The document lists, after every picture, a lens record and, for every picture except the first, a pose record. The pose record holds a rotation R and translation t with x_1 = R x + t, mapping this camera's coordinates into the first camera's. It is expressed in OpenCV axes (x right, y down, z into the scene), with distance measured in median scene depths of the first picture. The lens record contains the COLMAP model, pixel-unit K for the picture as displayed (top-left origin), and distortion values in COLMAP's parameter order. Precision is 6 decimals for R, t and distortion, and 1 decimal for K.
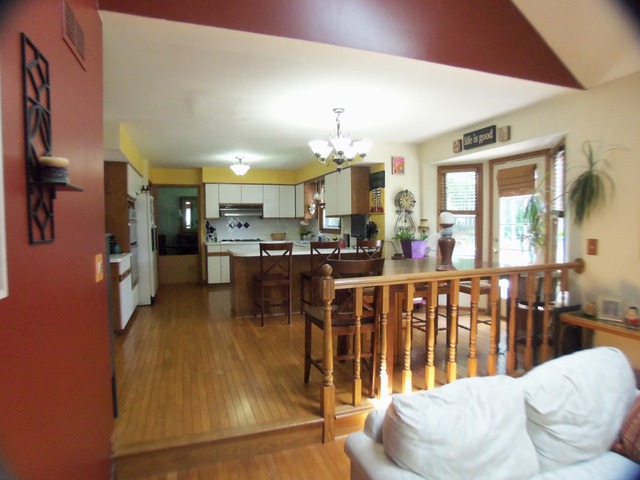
lens RADIAL K [[377.2, 0, 318.8], [0, 377.2, 242.9], [0, 0, 1]] dist [-0.115943, 0.067998]
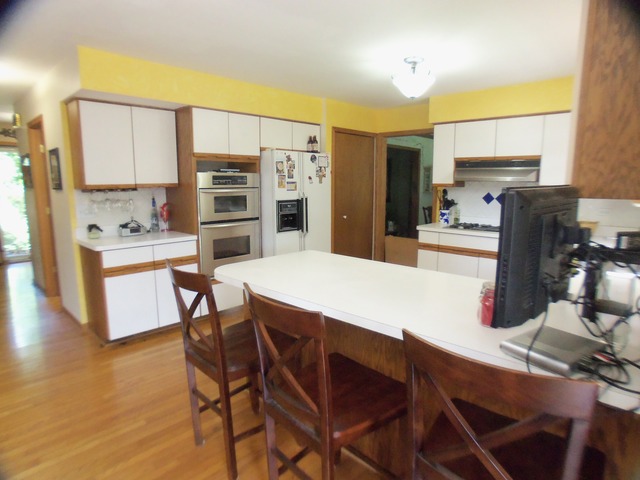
lens RADIAL K [[377.2, 0, 318.8], [0, 377.2, 242.9], [0, 0, 1]] dist [-0.115943, 0.067998]
pose [[0.456448, 0.146708, -0.877571, 0.146571], [-0.055092, 0.989080, 0.136695, -0.044524], [0.888043, -0.014048, 0.459546, 0.560473]]
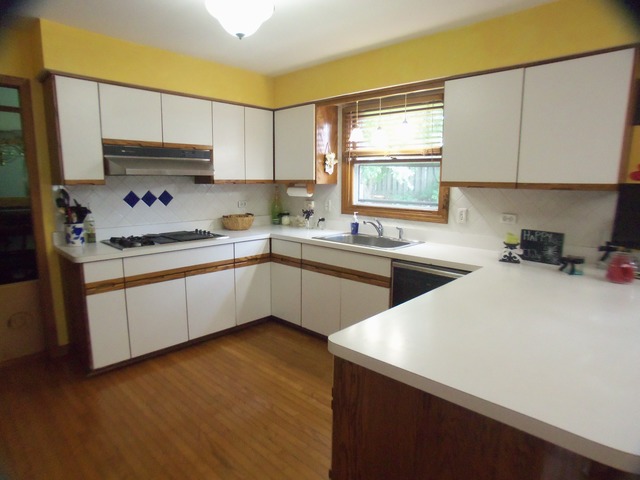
lens RADIAL K [[377.2, 0, 318.8], [0, 377.2, 242.9], [0, 0, 1]] dist [-0.115943, 0.067998]
pose [[0.890252, -0.058402, 0.451708, -0.245433], [0.009707, 0.993953, 0.109377, -0.043498], [-0.455365, -0.092988, 0.885436, 0.591882]]
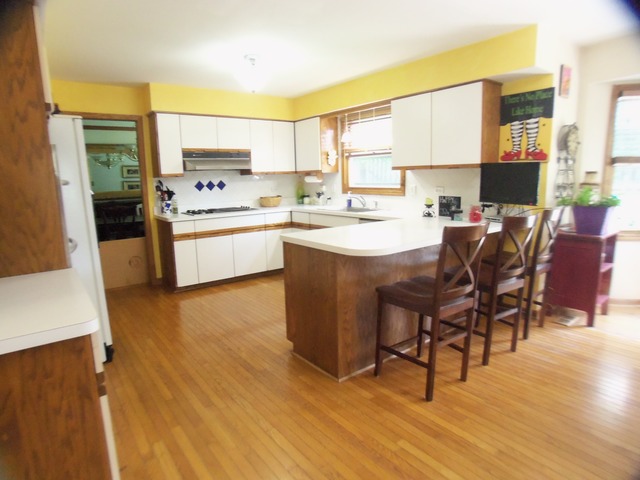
lens RADIAL K [[377.2, 0, 318.8], [0, 377.2, 242.9], [0, 0, 1]] dist [-0.115943, 0.067998]
pose [[0.952196, -0.067138, 0.298018, -0.245432], [0.033066, 0.992471, 0.117934, -0.020807], [-0.303692, -0.102442, 0.947247, 0.375262]]
